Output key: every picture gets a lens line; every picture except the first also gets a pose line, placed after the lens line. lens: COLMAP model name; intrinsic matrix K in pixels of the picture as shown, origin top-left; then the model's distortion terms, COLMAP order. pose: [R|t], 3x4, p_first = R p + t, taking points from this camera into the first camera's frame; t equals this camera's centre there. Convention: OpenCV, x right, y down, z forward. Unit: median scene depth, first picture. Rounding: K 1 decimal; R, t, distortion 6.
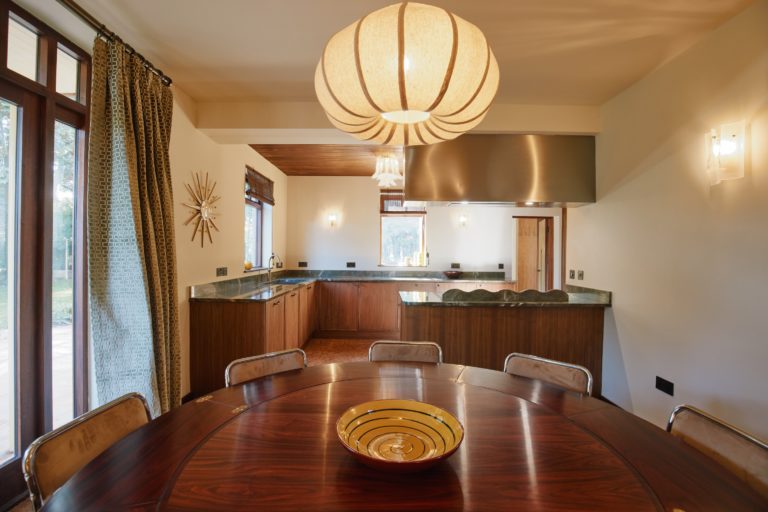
lens RADIAL K [[357.2, 0, 383.5], [0, 357.2, 256.0], [0, 0, 1]] dist [-0.032235, 0.005155]
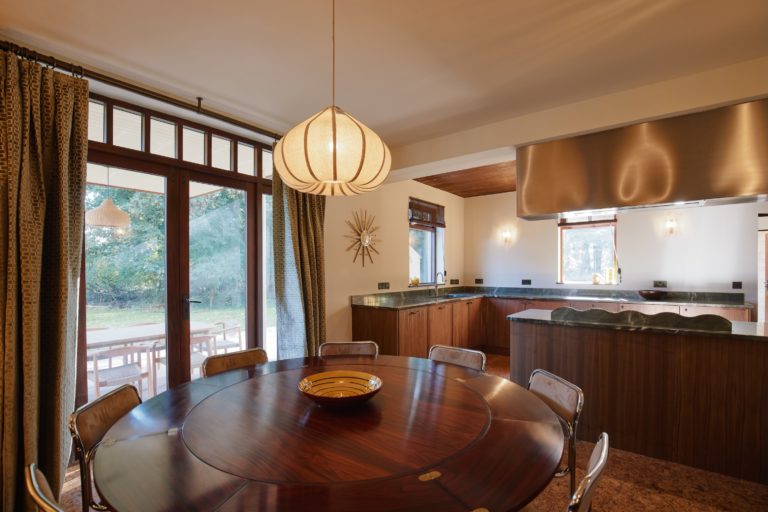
lens RADIAL K [[357.2, 0, 373.2], [0, 357.2, 281.2], [0, 0, 1]] dist [-0.032235, 0.005155]
pose [[0.782377, 0.005507, -0.622780, 0.207098], [0.006518, 0.999834, 0.017029, 0.004008], [0.622771, -0.017383, 0.782211, -0.013994]]
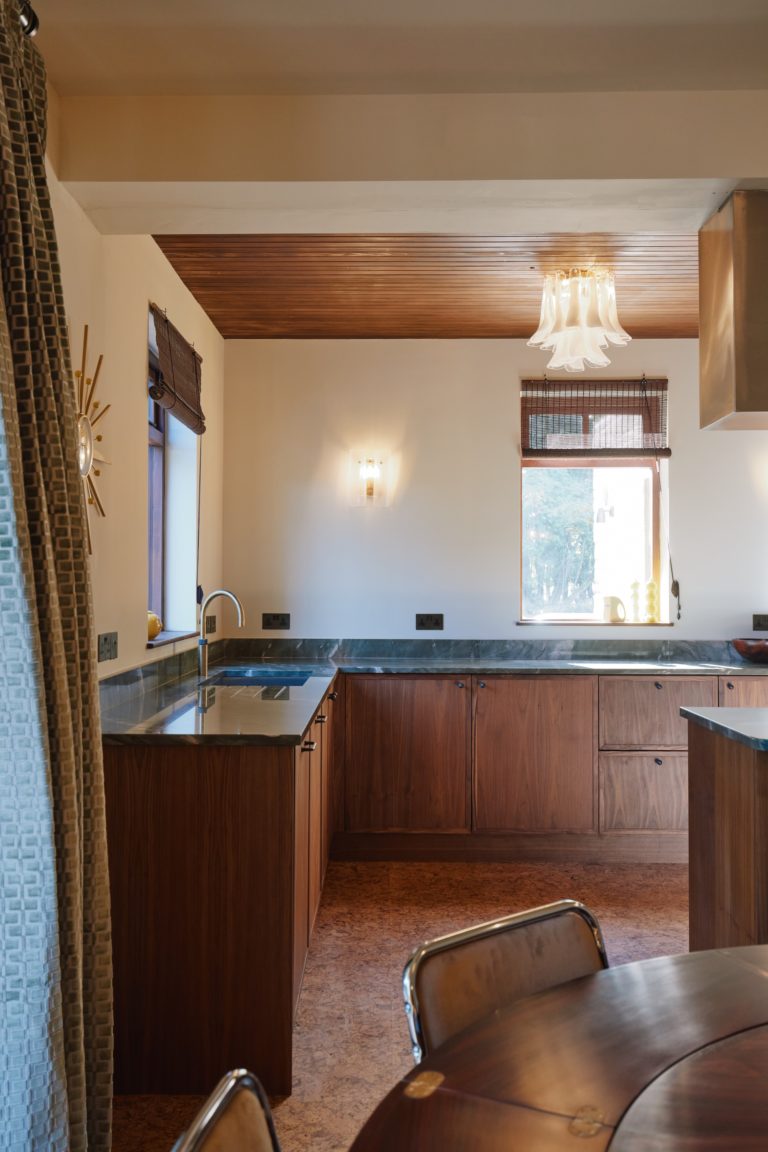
lens RADIAL K [[1114.8, 0, 380.8], [0, 1114.8, 569.3], [0, 0, 1]] dist [0.055897, 0.000000]
pose [[0.999928, -0.007904, -0.009044, -0.139931], [0.007704, 0.999729, -0.021981, 0.000478], [0.009215, 0.021909, 0.999717, 0.020514]]
